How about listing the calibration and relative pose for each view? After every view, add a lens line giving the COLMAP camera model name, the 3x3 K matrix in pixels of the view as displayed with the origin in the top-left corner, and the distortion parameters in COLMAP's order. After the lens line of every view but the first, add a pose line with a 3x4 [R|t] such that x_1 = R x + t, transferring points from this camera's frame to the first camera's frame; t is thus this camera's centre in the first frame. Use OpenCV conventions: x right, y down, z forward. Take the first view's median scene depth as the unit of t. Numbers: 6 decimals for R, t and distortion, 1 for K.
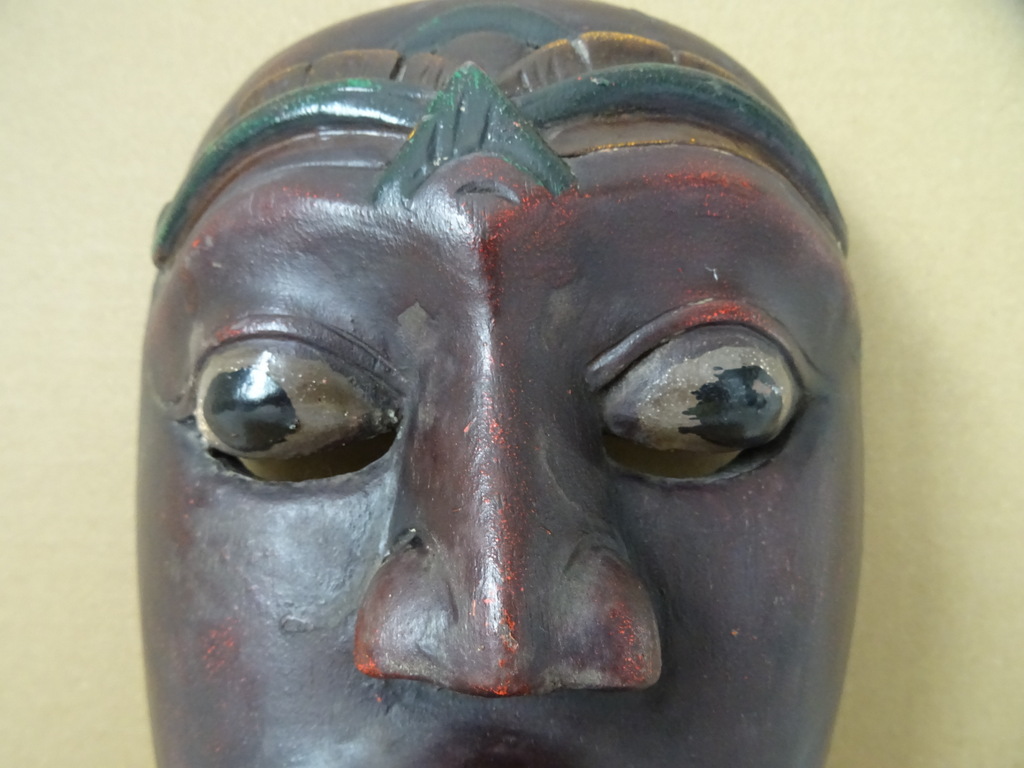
lens RADIAL K [[721.0, 0, 515.7], [0, 721.0, 389.6], [0, 0, 1]] dist [0.027058, -0.000723]
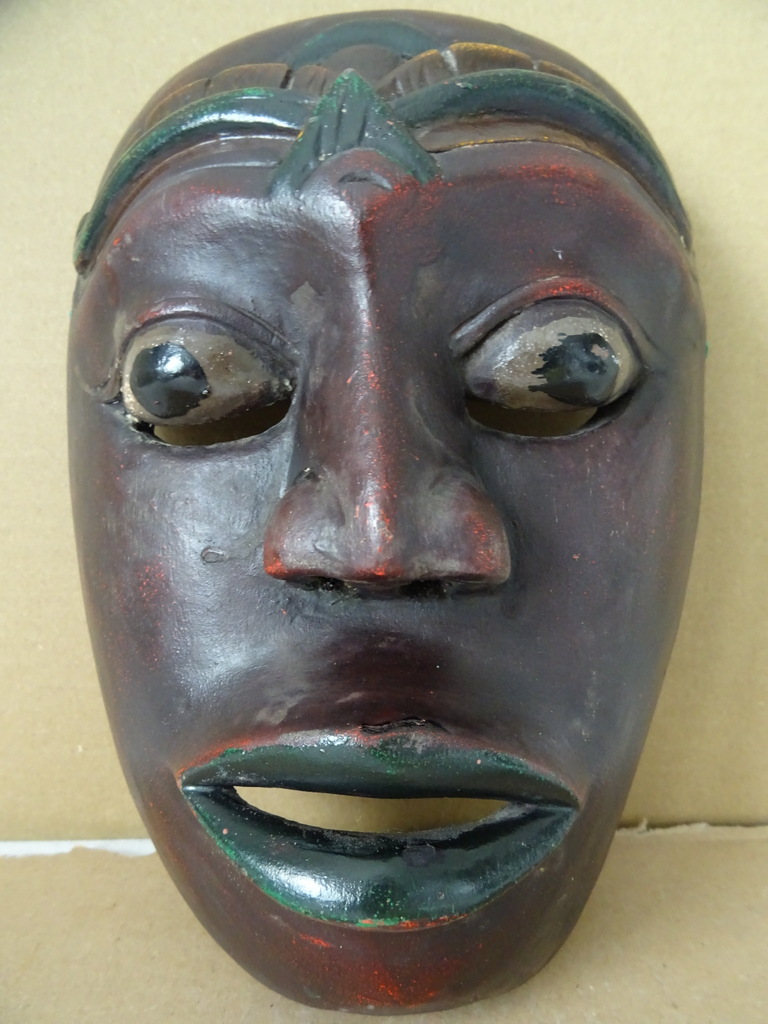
lens RADIAL K [[736.7, 0, 386.5], [0, 736.7, 506.4], [0, 0, 1]] dist [0.011162, 0.005290]
pose [[0.999587, -0.013180, -0.025538, 0.019973], [0.015020, 0.997200, 0.073252, 0.154201], [0.024501, -0.073605, 0.996986, -0.224314]]
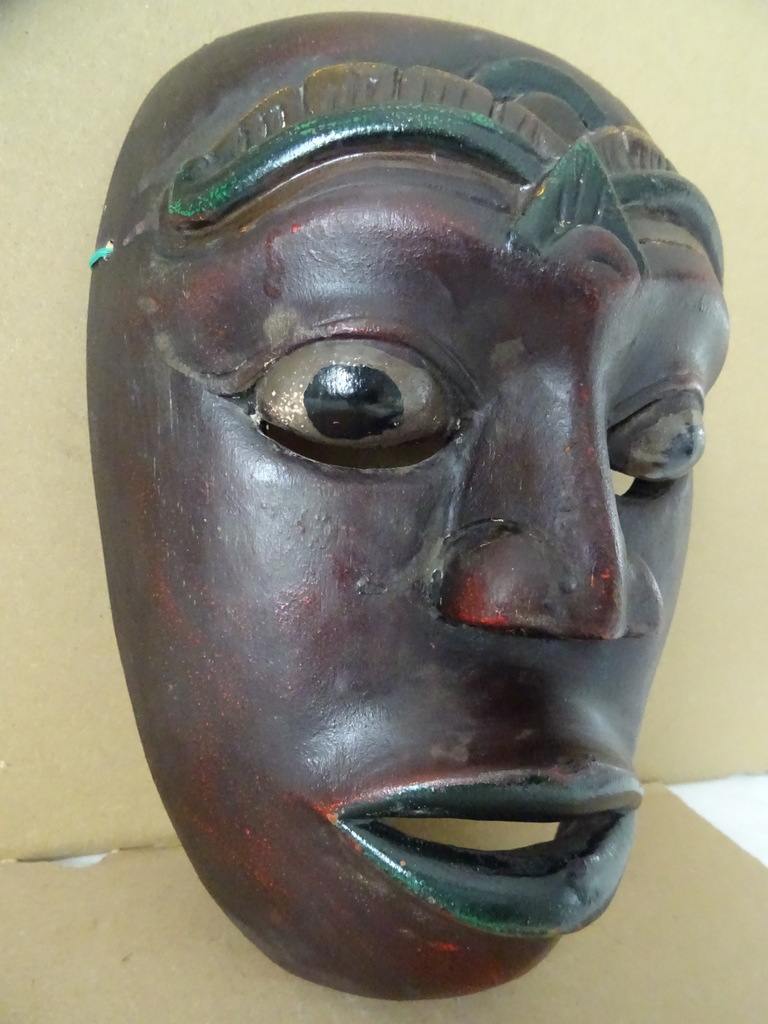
lens RADIAL K [[736.7, 0, 386.5], [0, 736.7, 506.4], [0, 0, 1]] dist [0.011162, 0.005290]
pose [[0.902840, 0.083504, 0.421789, -0.806143], [-0.156249, 0.977615, 0.140908, 0.016781], [-0.400581, -0.193122, 0.895678, -0.074637]]
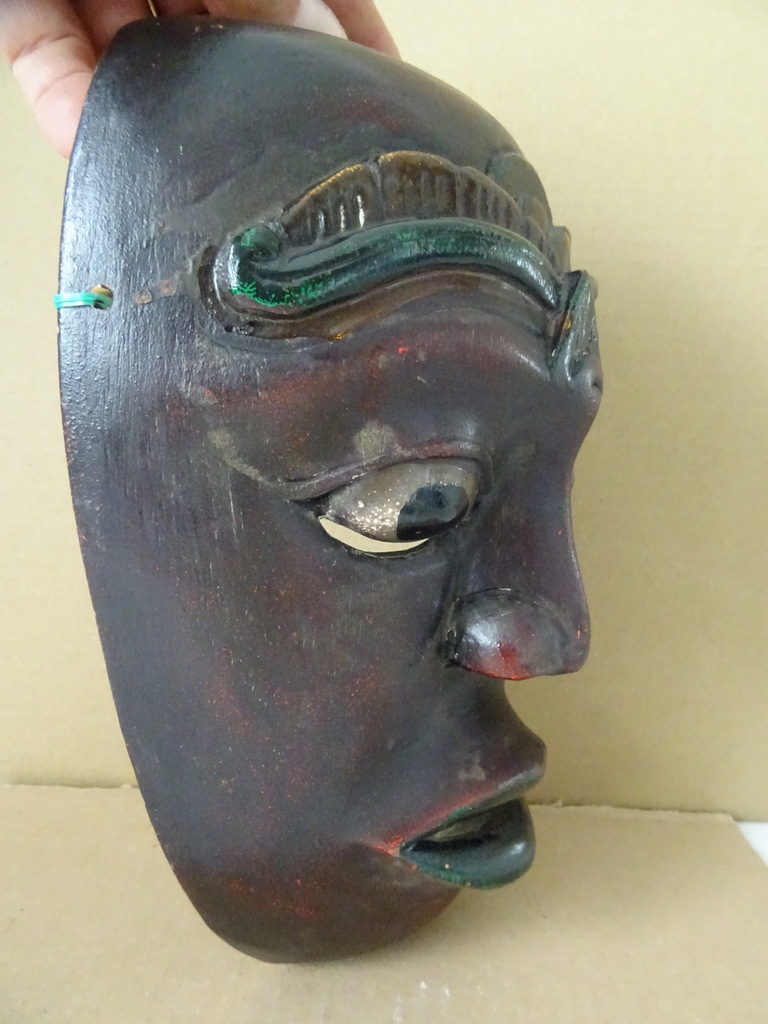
lens RADIAL K [[736.7, 0, 386.5], [0, 736.7, 506.4], [0, 0, 1]] dist [0.011162, 0.005290]
pose [[0.486050, -0.081095, 0.870160, -1.507281], [-0.261379, 0.936620, 0.233289, -0.253079], [-0.833928, -0.340832, 0.434047, 0.530234]]
